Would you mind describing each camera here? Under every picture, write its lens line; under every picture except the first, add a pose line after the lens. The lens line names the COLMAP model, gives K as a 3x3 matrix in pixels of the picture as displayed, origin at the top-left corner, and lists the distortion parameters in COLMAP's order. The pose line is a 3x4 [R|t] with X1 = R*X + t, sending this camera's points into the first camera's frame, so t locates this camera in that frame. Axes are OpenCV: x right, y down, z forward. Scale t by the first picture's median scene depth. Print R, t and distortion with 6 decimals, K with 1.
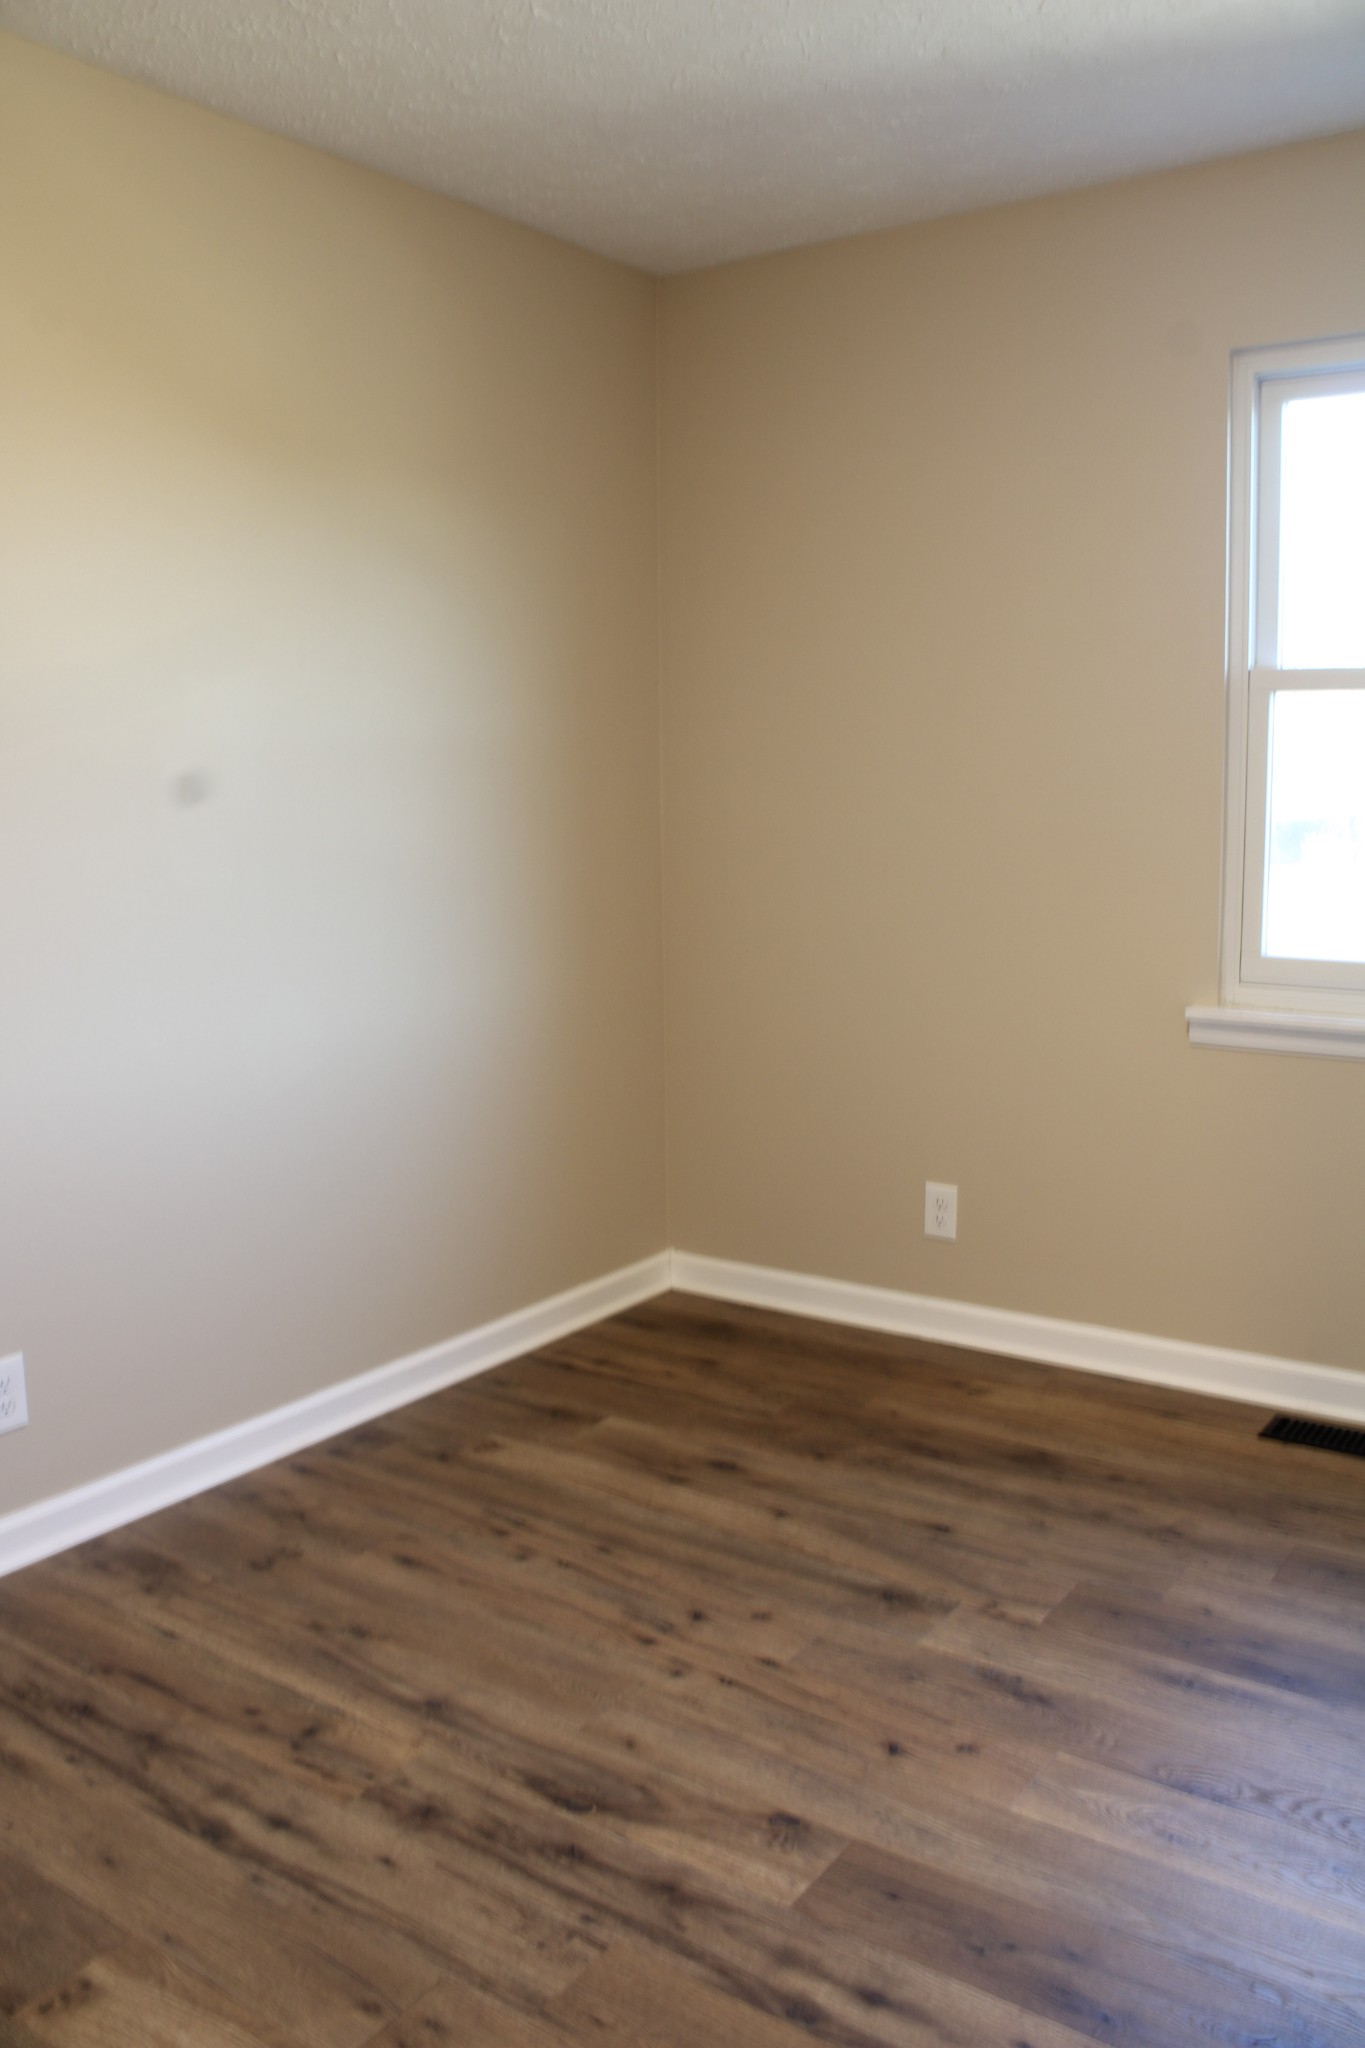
lens RADIAL K [[1711.9, 0, 678.3], [0, 1711.9, 1019.1], [0, 0, 1]] dist [-0.168037, 0.162155]
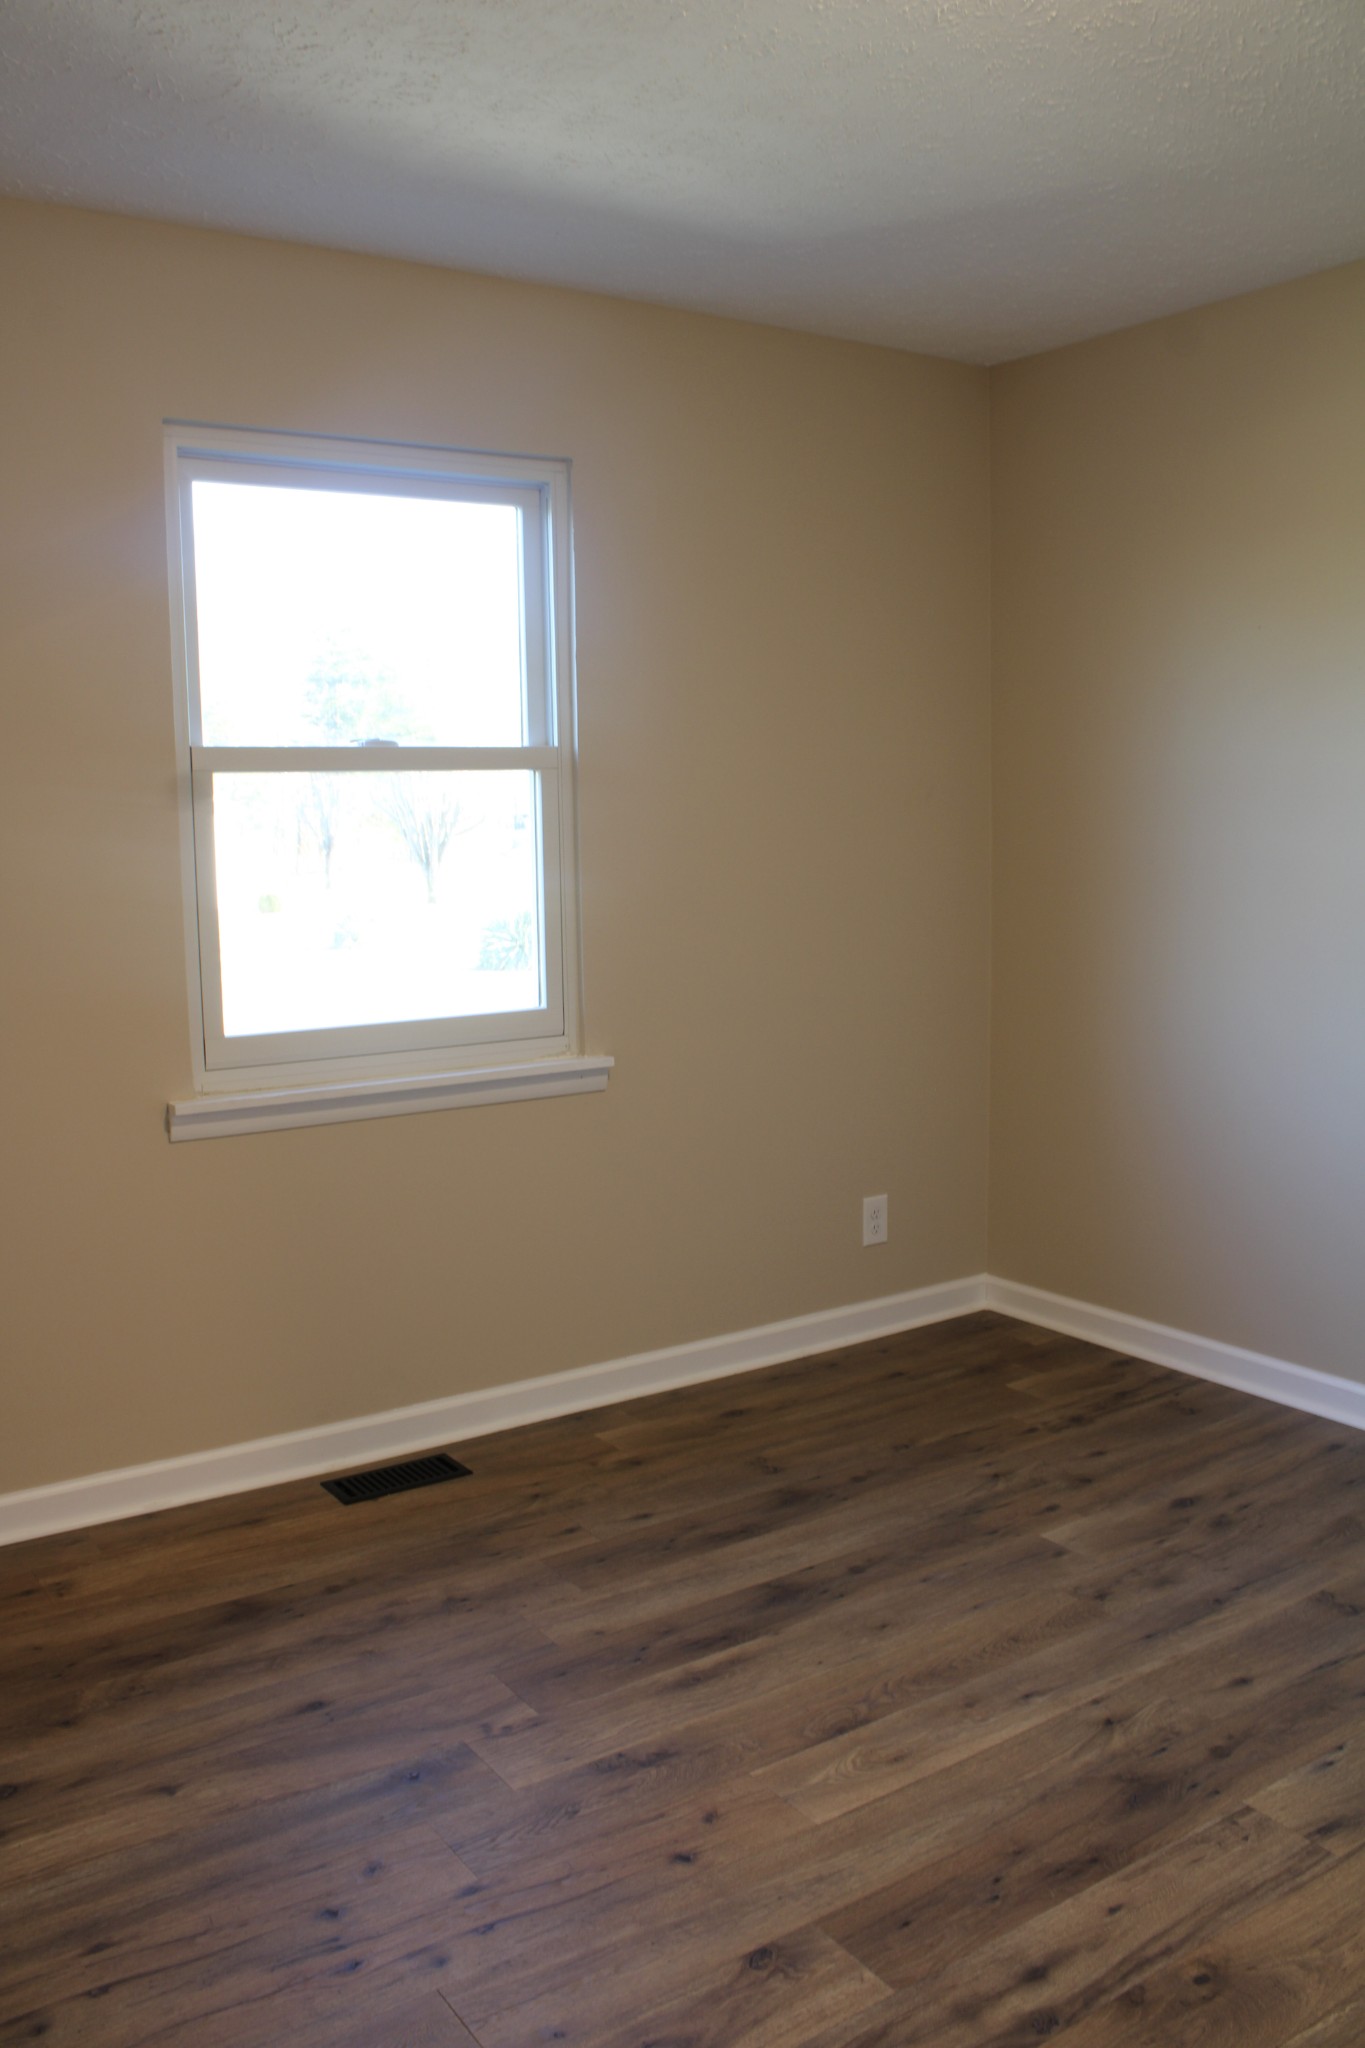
lens RADIAL K [[1711.9, 0, 678.3], [0, 1711.9, 1019.1], [0, 0, 1]] dist [-0.168037, 0.162155]
pose [[0.348144, -0.116932, 0.930120, -0.549035], [0.148289, 0.986567, 0.068524, -0.089147], [-0.925638, 0.114070, 0.360808, 0.450648]]
